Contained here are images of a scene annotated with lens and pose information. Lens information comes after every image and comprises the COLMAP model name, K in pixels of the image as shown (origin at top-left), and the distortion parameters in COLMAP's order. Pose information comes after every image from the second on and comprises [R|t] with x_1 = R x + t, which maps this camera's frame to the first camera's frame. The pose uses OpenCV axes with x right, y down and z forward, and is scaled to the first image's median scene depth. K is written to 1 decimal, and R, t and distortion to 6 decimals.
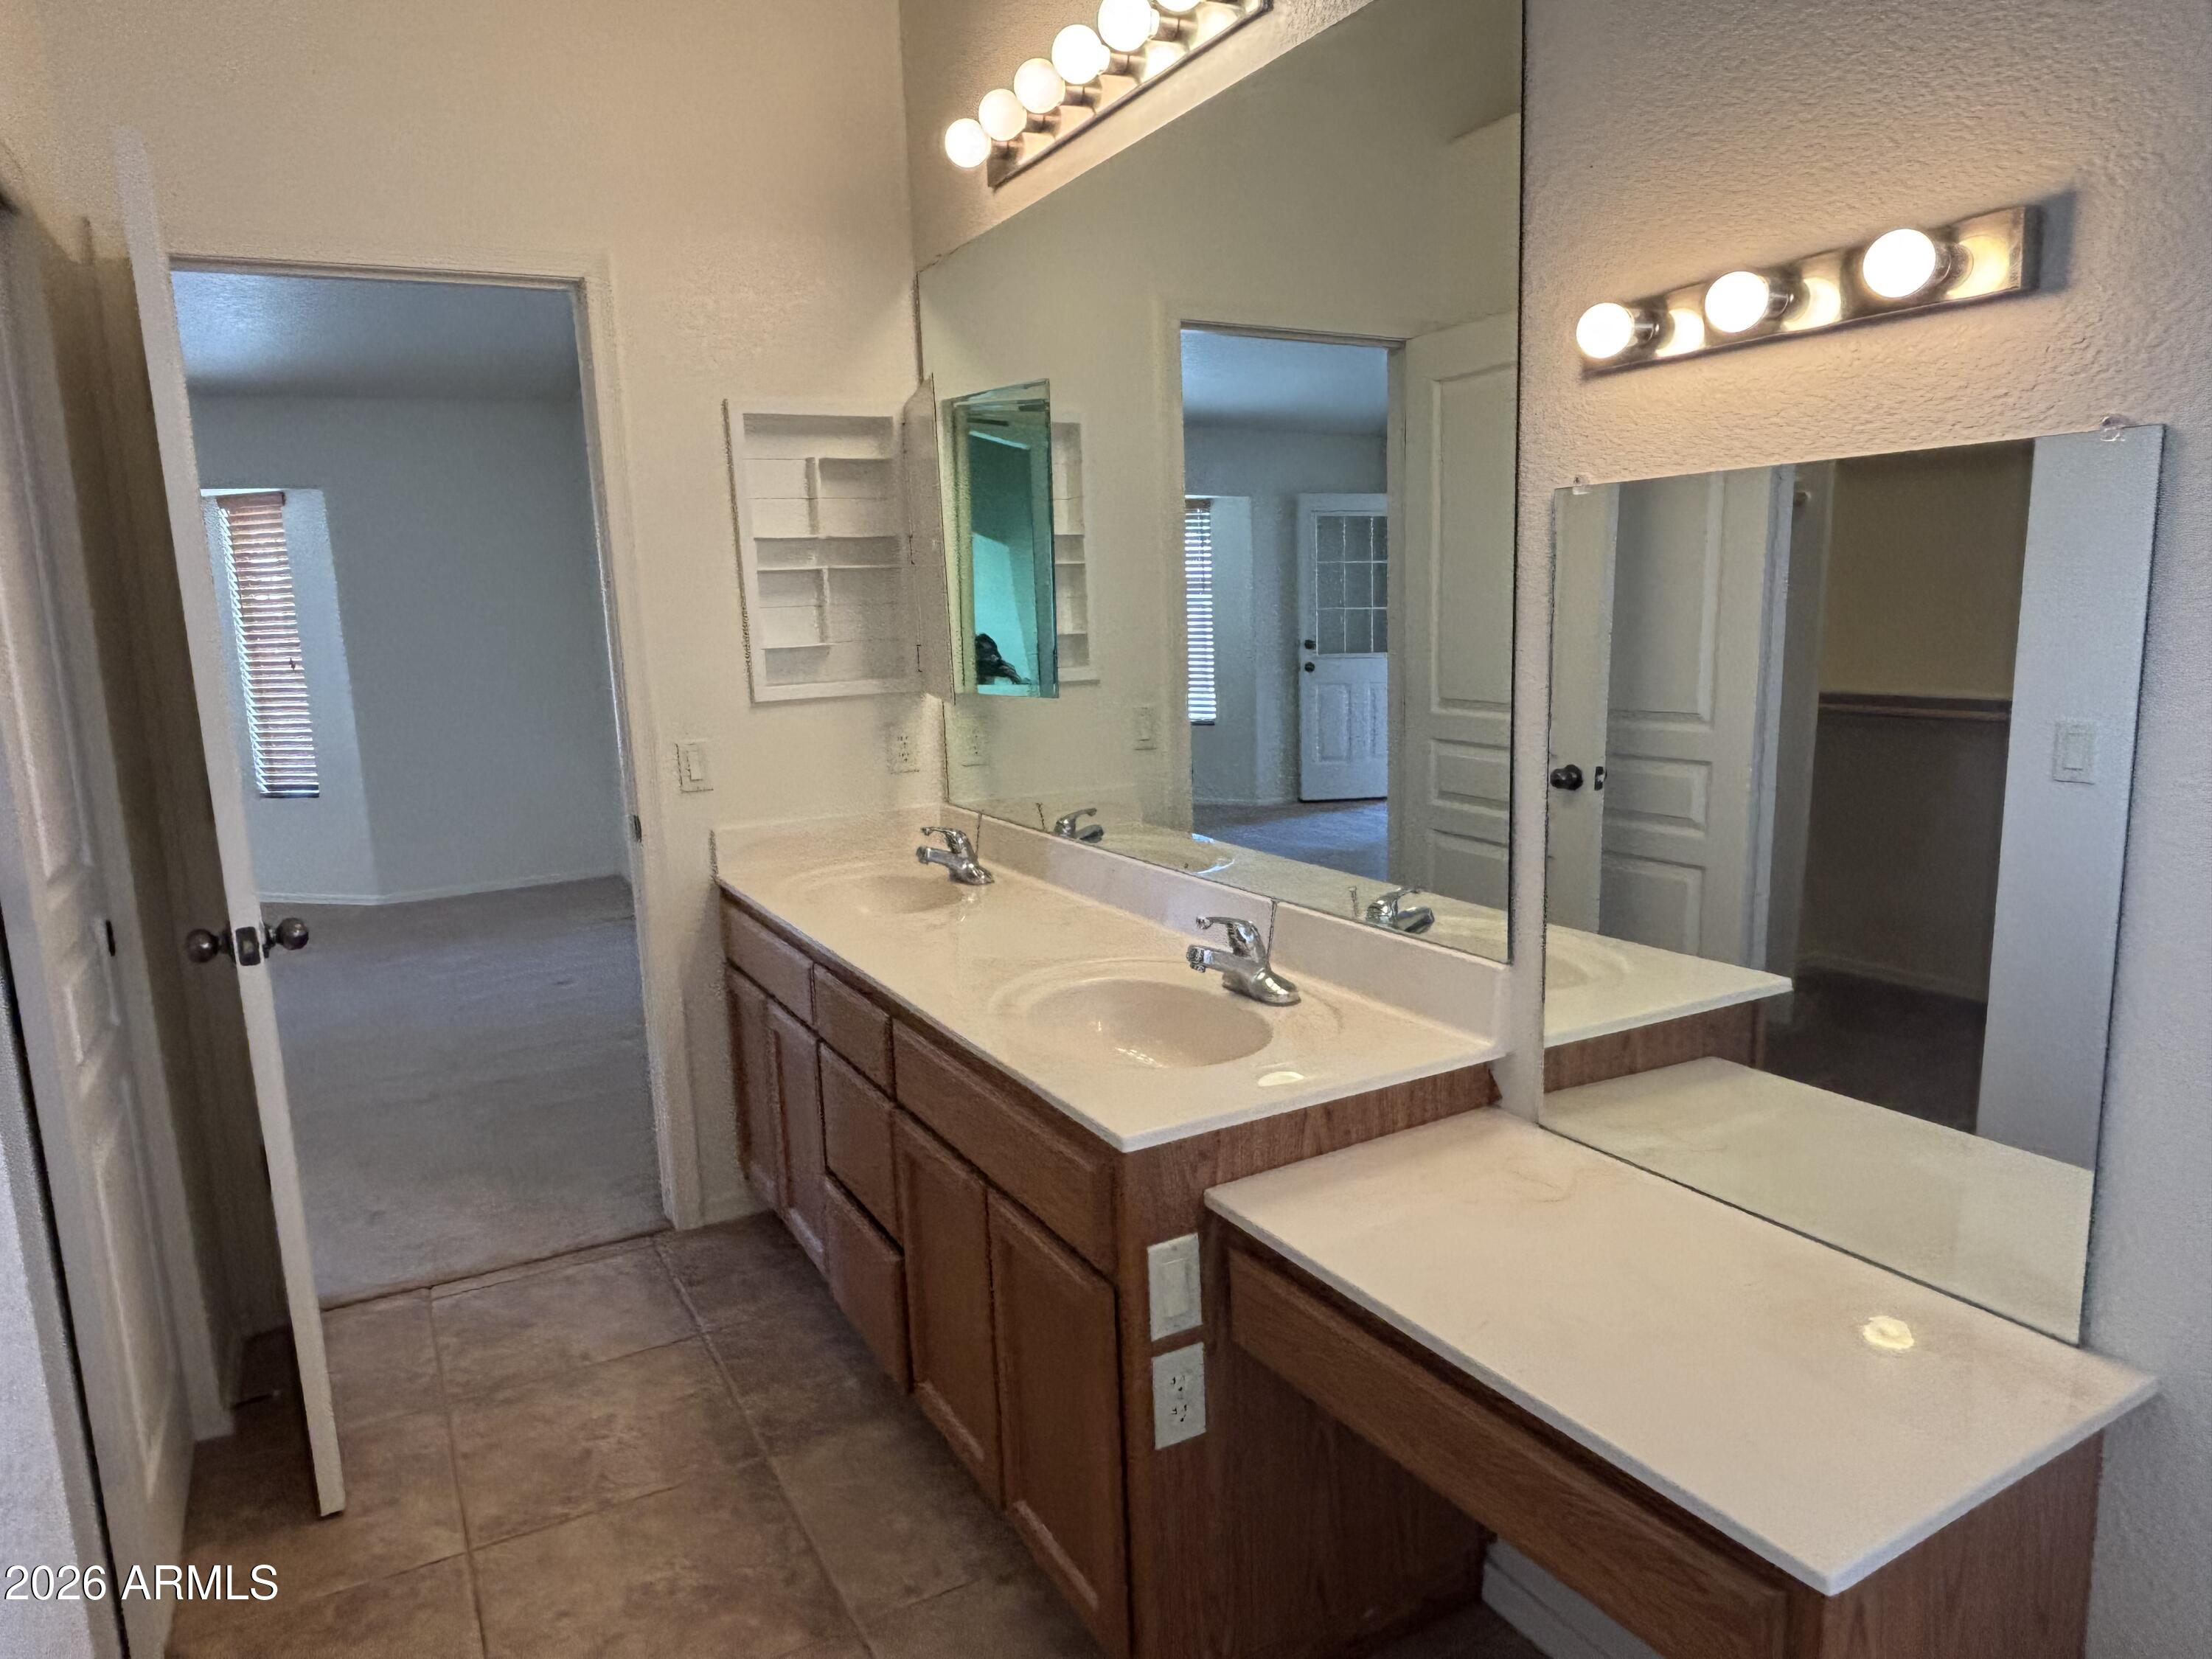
lens RADIAL K [[1327.6, 0, 1105.0], [0, 1327.6, 829.0], [0, 0, 1]] dist [0.012144, 0.000250]
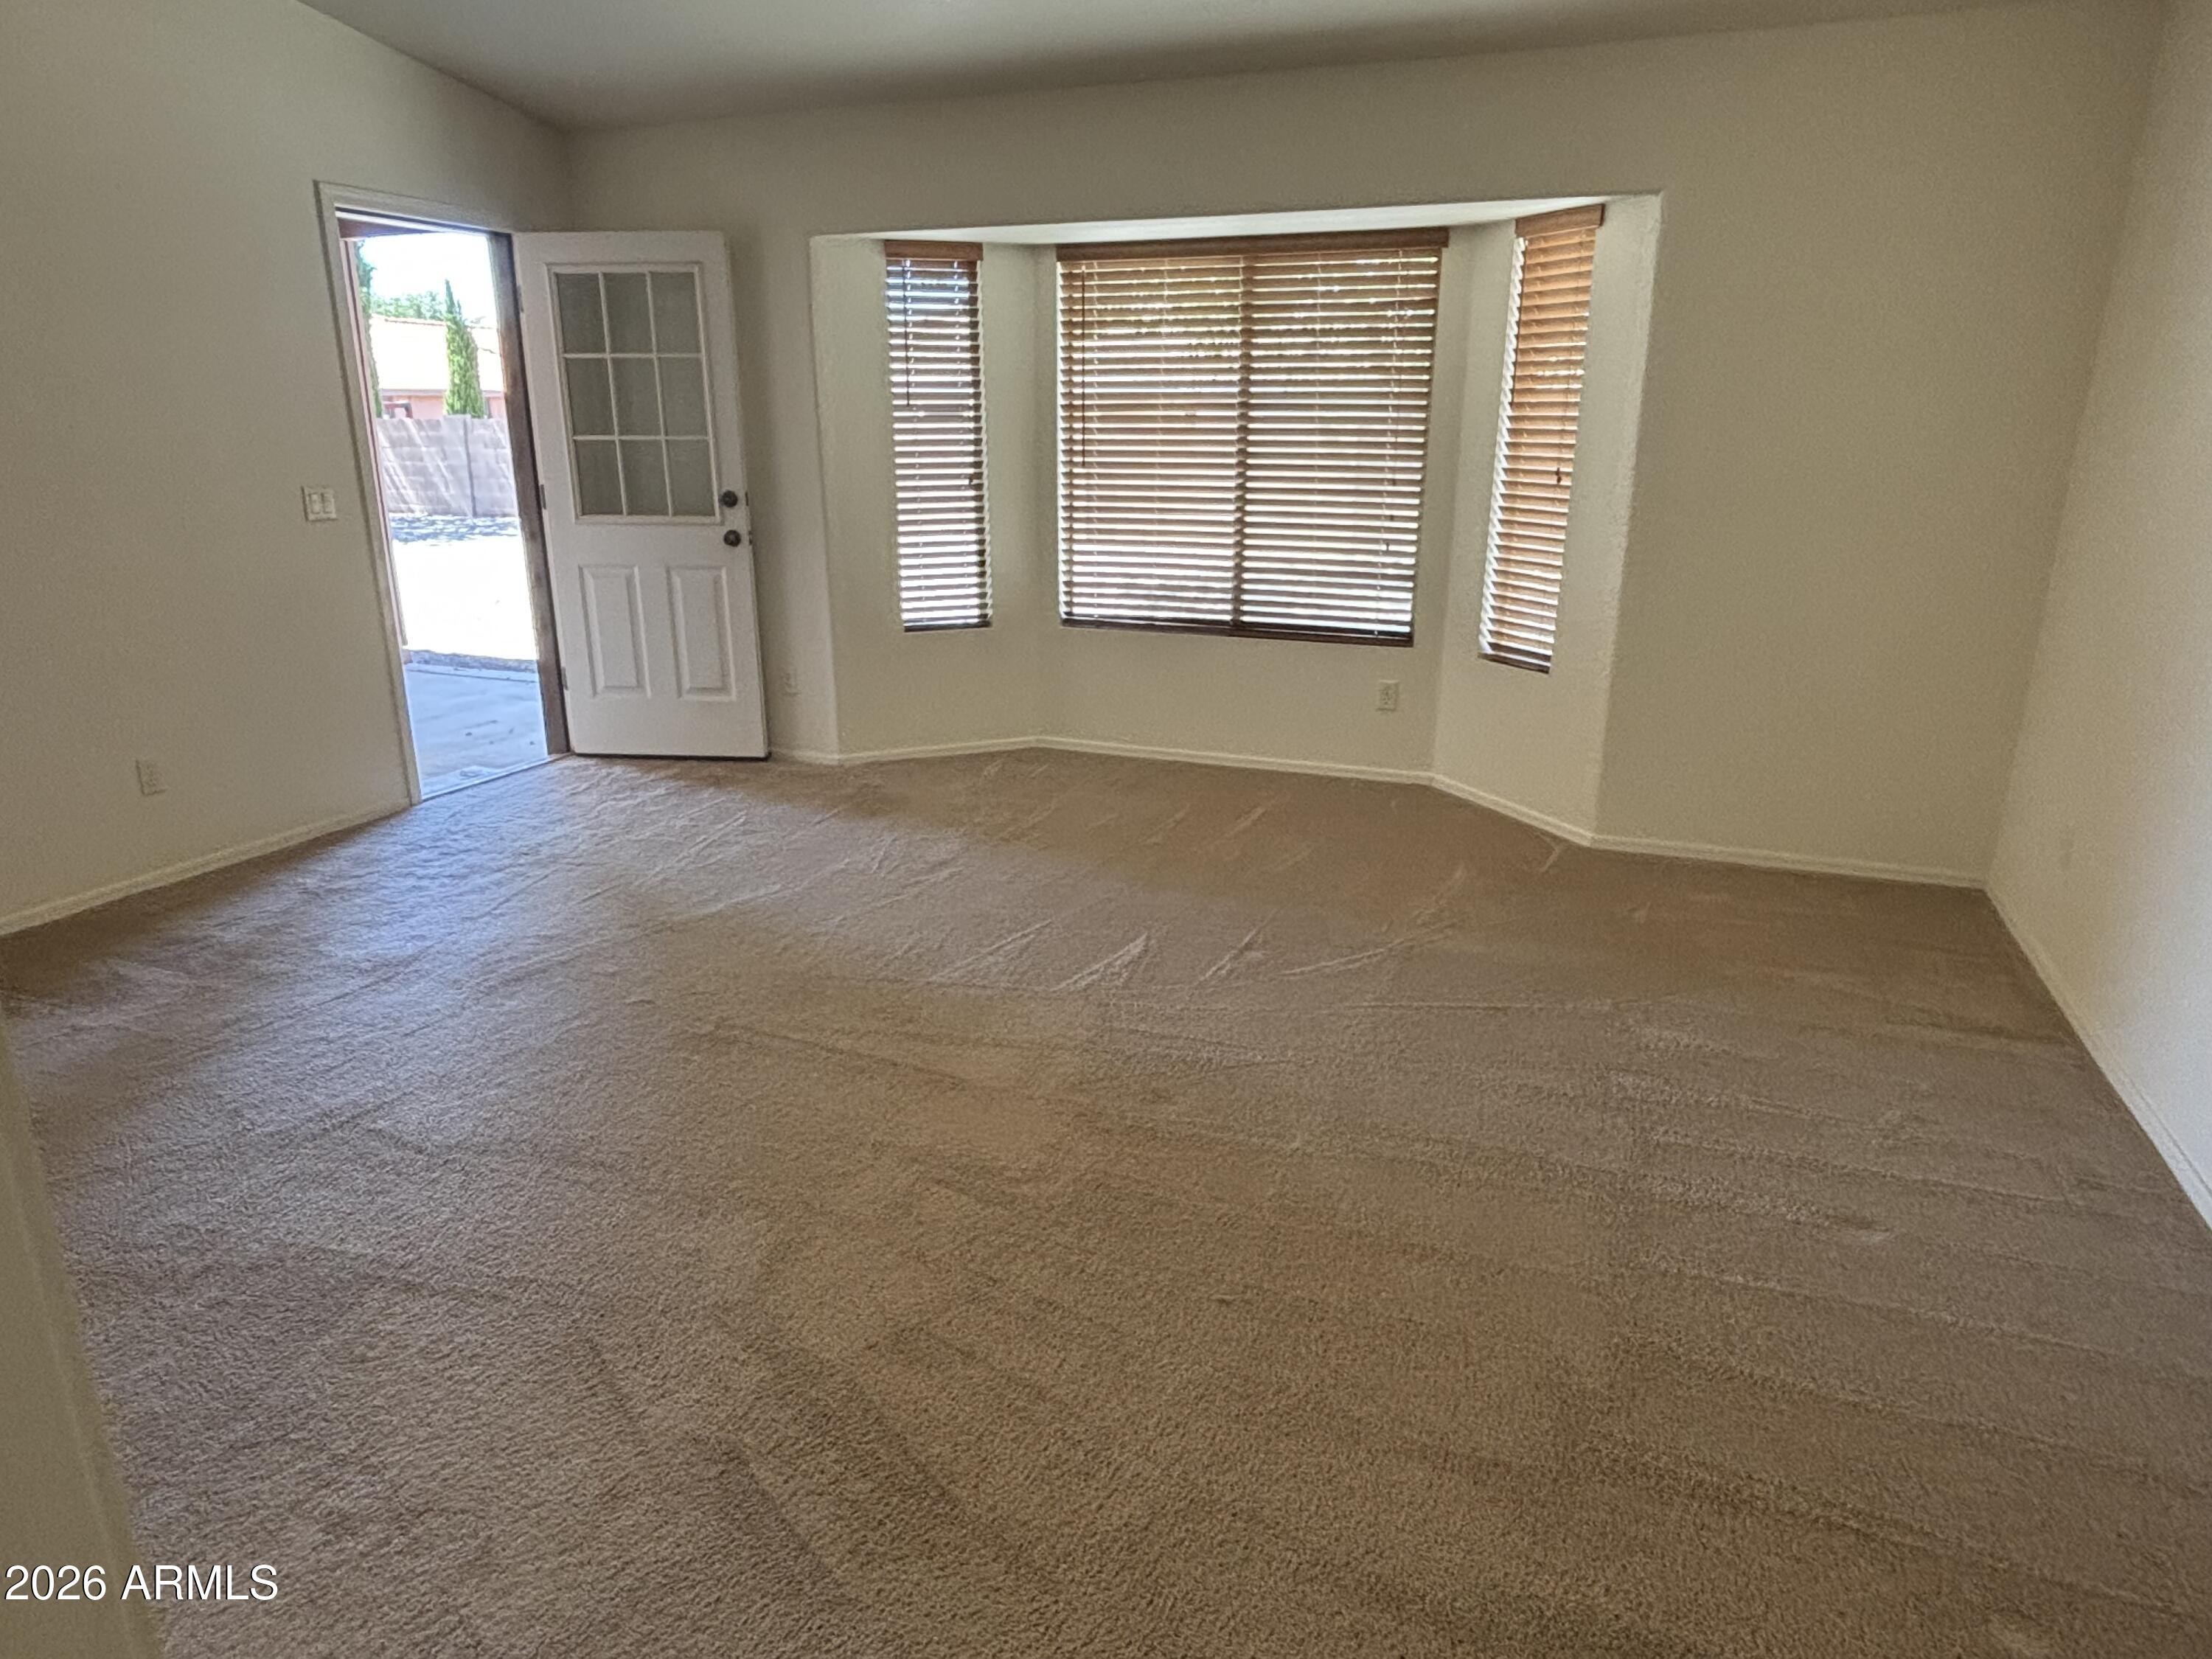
lens RADIAL K [[1327.6, 0, 1109.8], [0, 1327.6, 828.4], [0, 0, 1]] dist [0.012144, 0.000250]
pose [[0.643477, 0.259189, -0.720249, -0.219165], [-0.149208, 0.965351, 0.214088, -0.060397], [0.750783, -0.030293, 0.659854, 0.371618]]
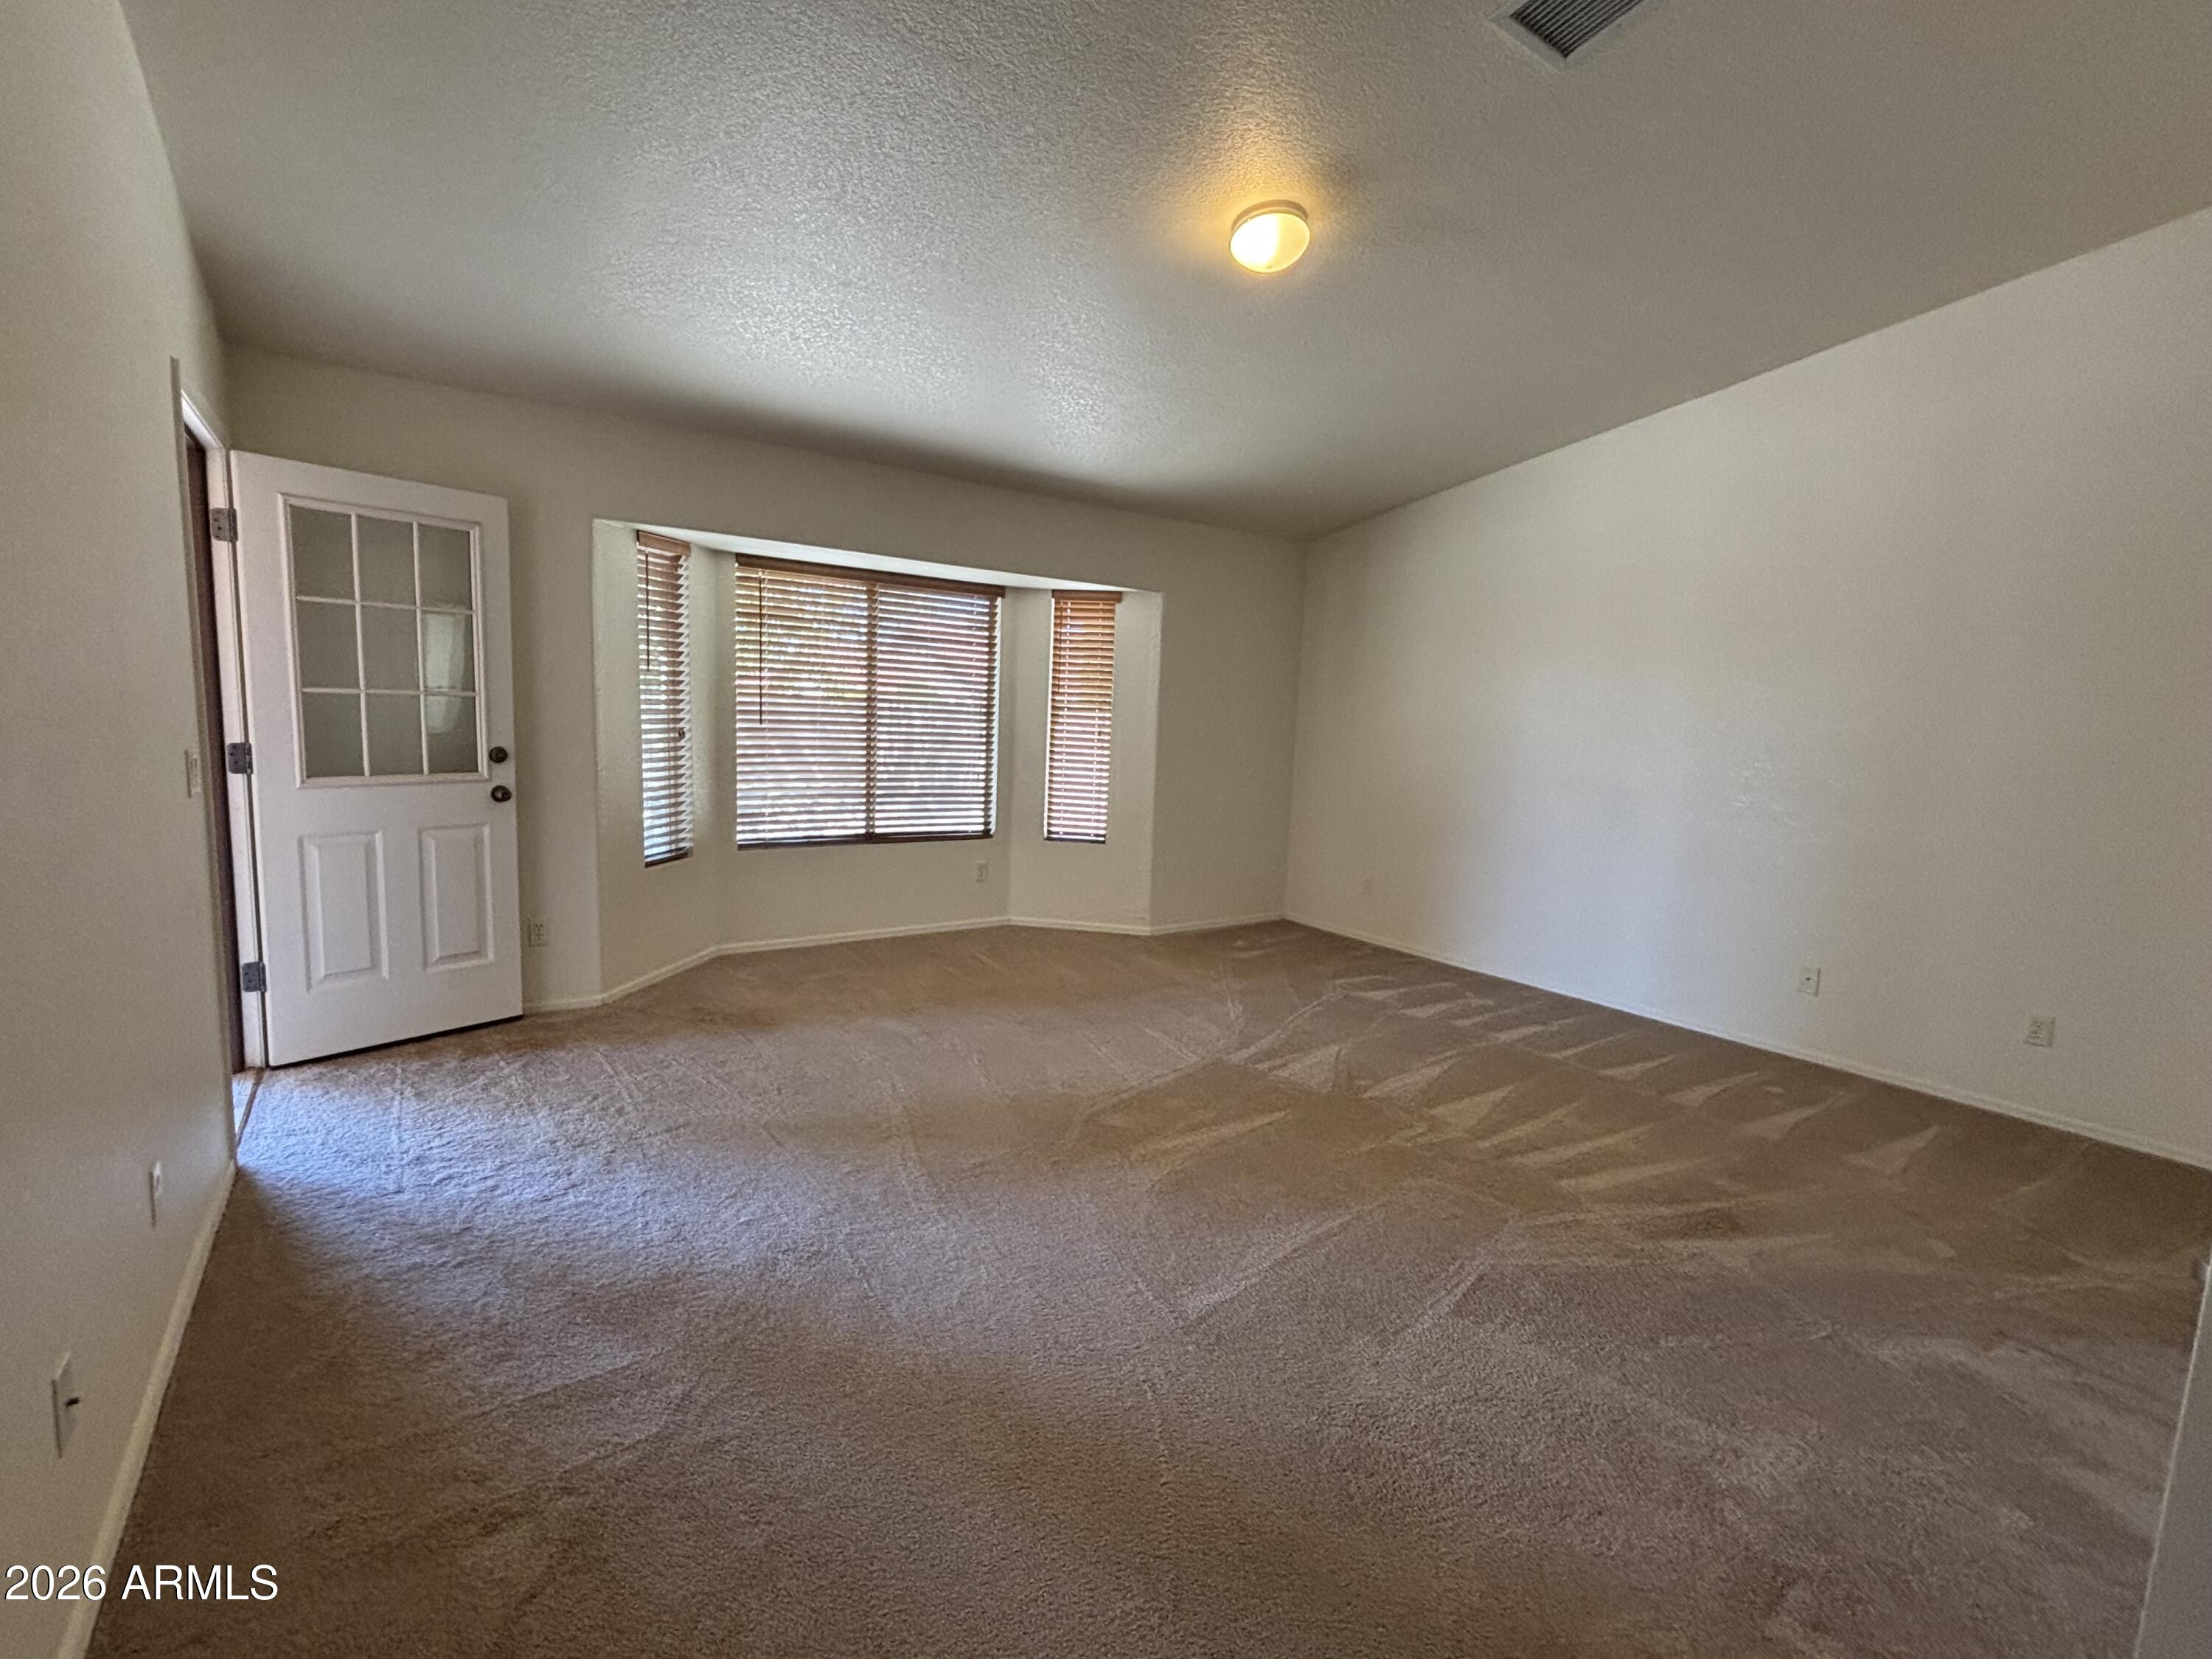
lens RADIAL K [[986.7, 0, 1109.5], [0, 986.7, 823.4], [0, 0, 1]] dist [0.026180, 0.000109]
pose [[0.990756, 0.065006, 0.119068, -0.696240], [-0.060193, 0.997235, -0.043584, -0.003438], [-0.121572, 0.036014, 0.991929, 0.115751]]
